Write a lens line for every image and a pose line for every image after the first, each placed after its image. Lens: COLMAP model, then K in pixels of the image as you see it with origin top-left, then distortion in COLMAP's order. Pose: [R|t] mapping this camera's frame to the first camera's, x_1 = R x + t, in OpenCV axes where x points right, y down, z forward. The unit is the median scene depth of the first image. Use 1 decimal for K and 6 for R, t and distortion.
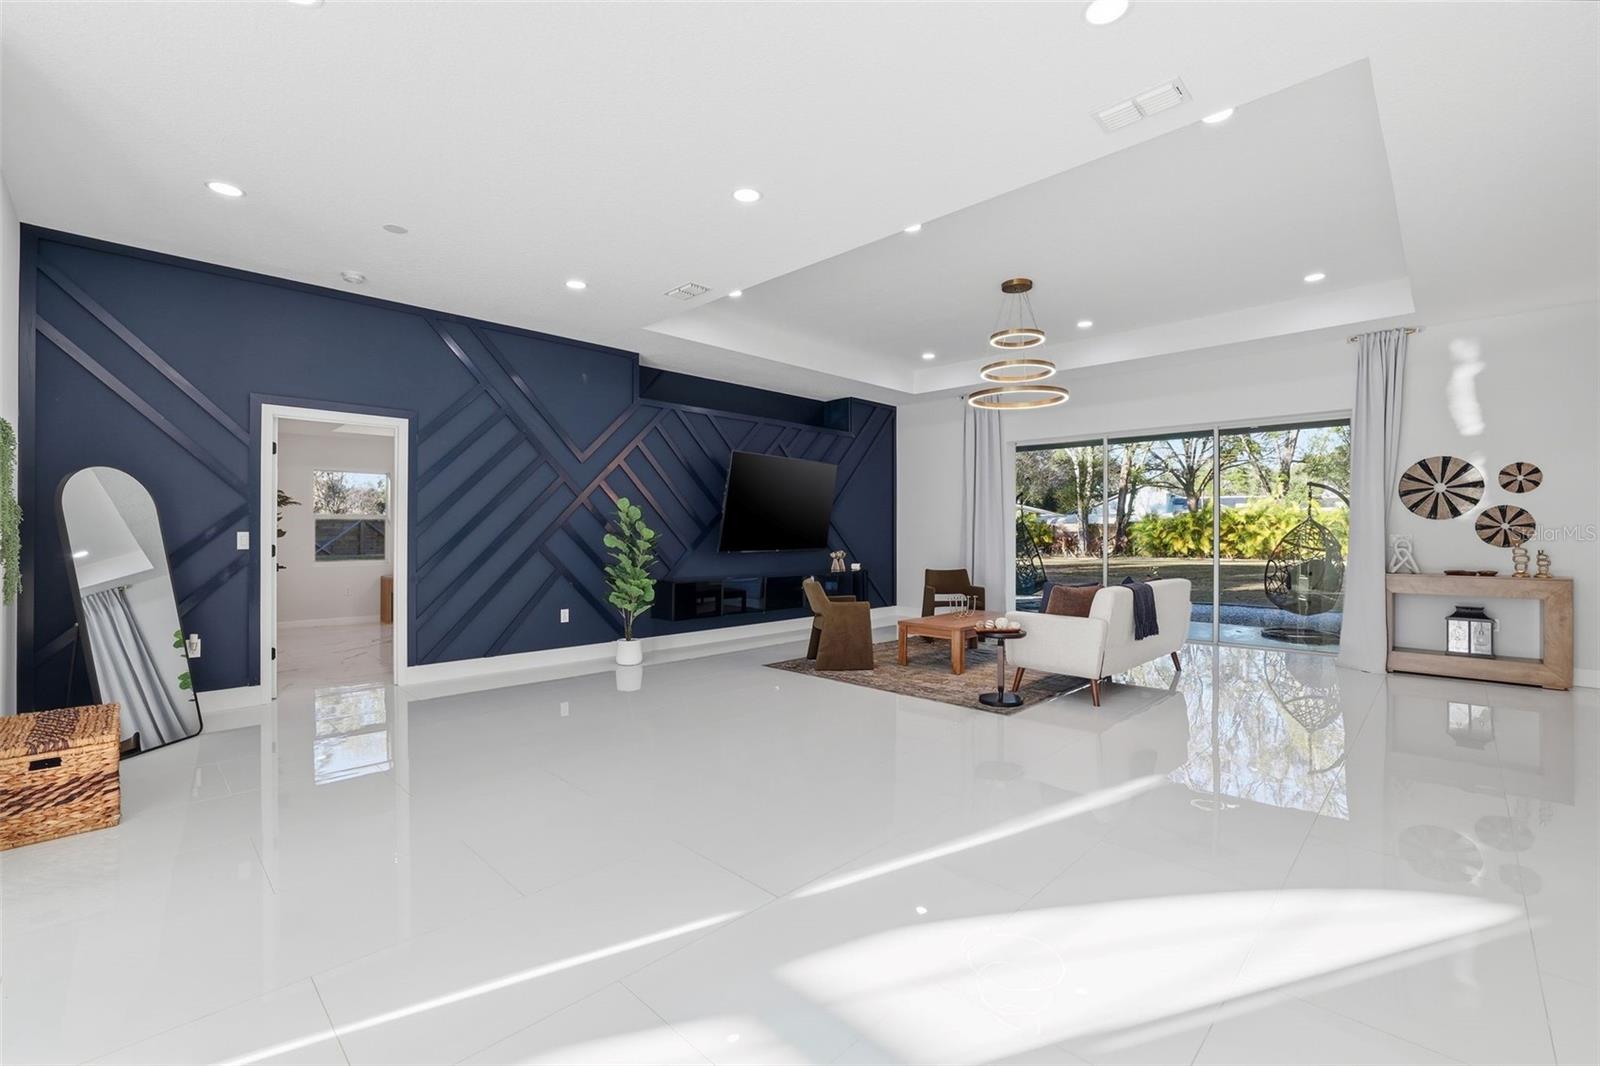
lens RADIAL K [[700.6, 0, 804.9], [0, 700.6, 524.8], [0, 0, 1]] dist [-0.033892, 0.015651]
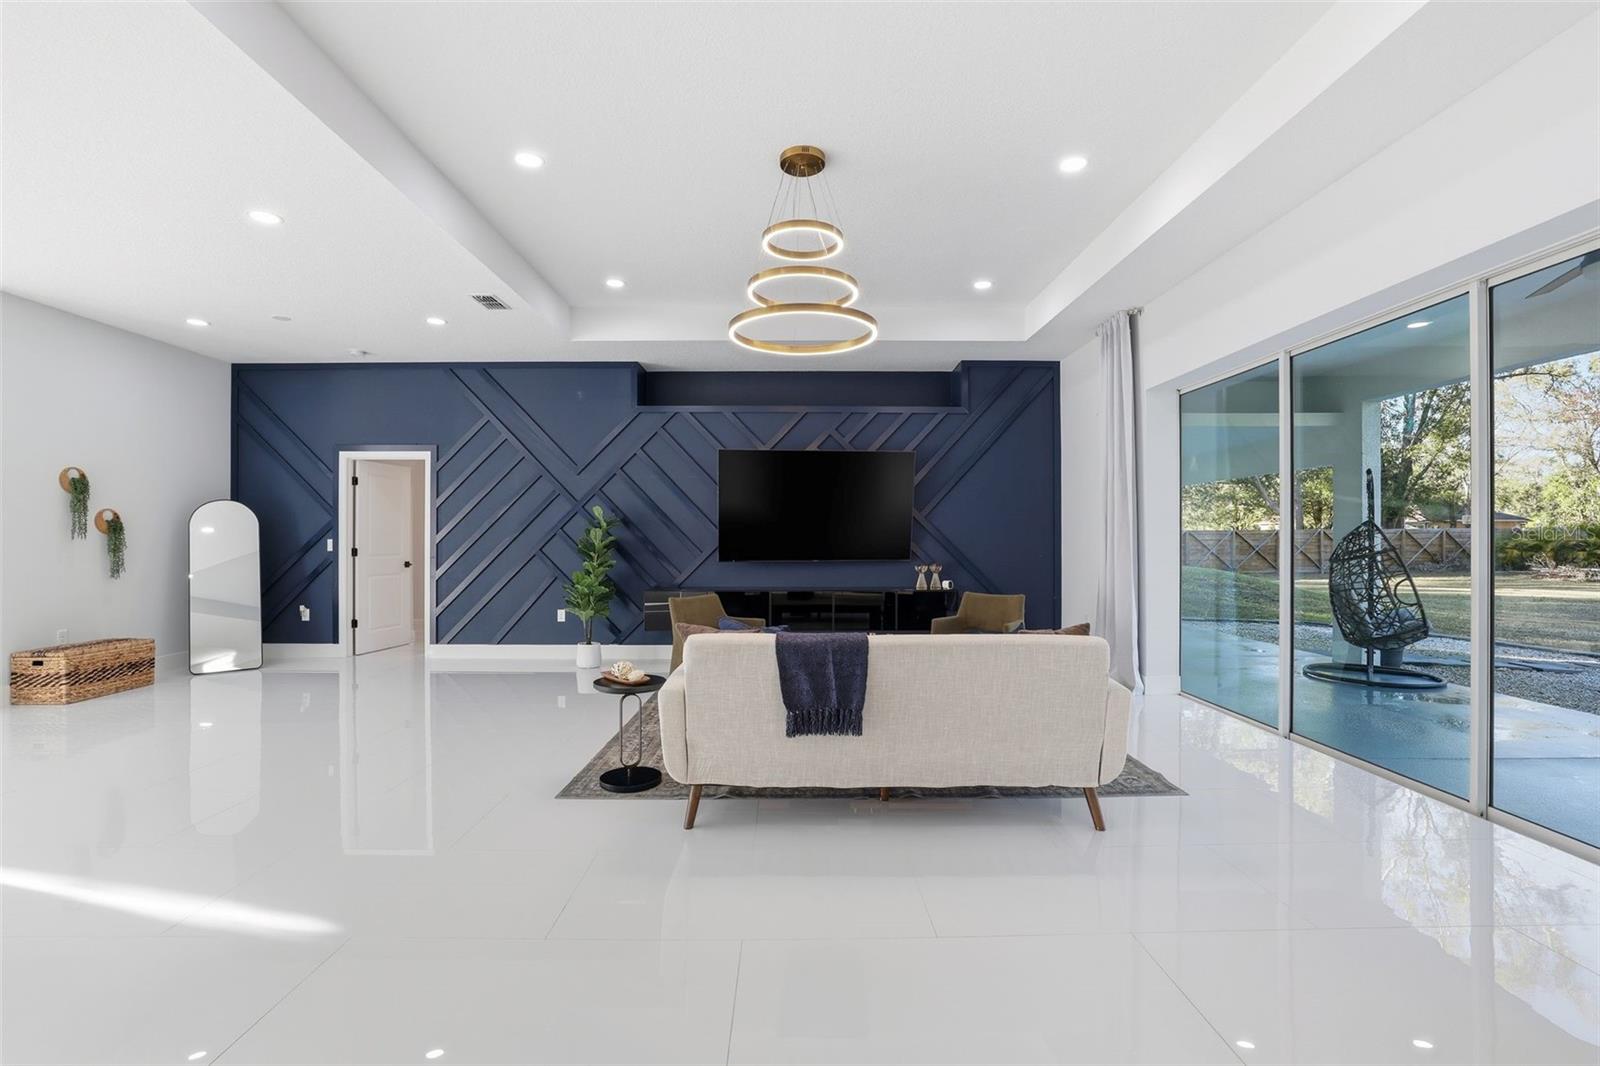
lens RADIAL K [[700.0, 0, 799.1], [0, 700.0, 525.7], [0, 0, 1]] dist [-0.034742, 0.000040]
pose [[0.701316, -0.010617, -0.712772, 0.754535], [0.008911, 0.999942, -0.006127, -0.000748], [0.712795, -0.002054, 0.701370, 0.542434]]
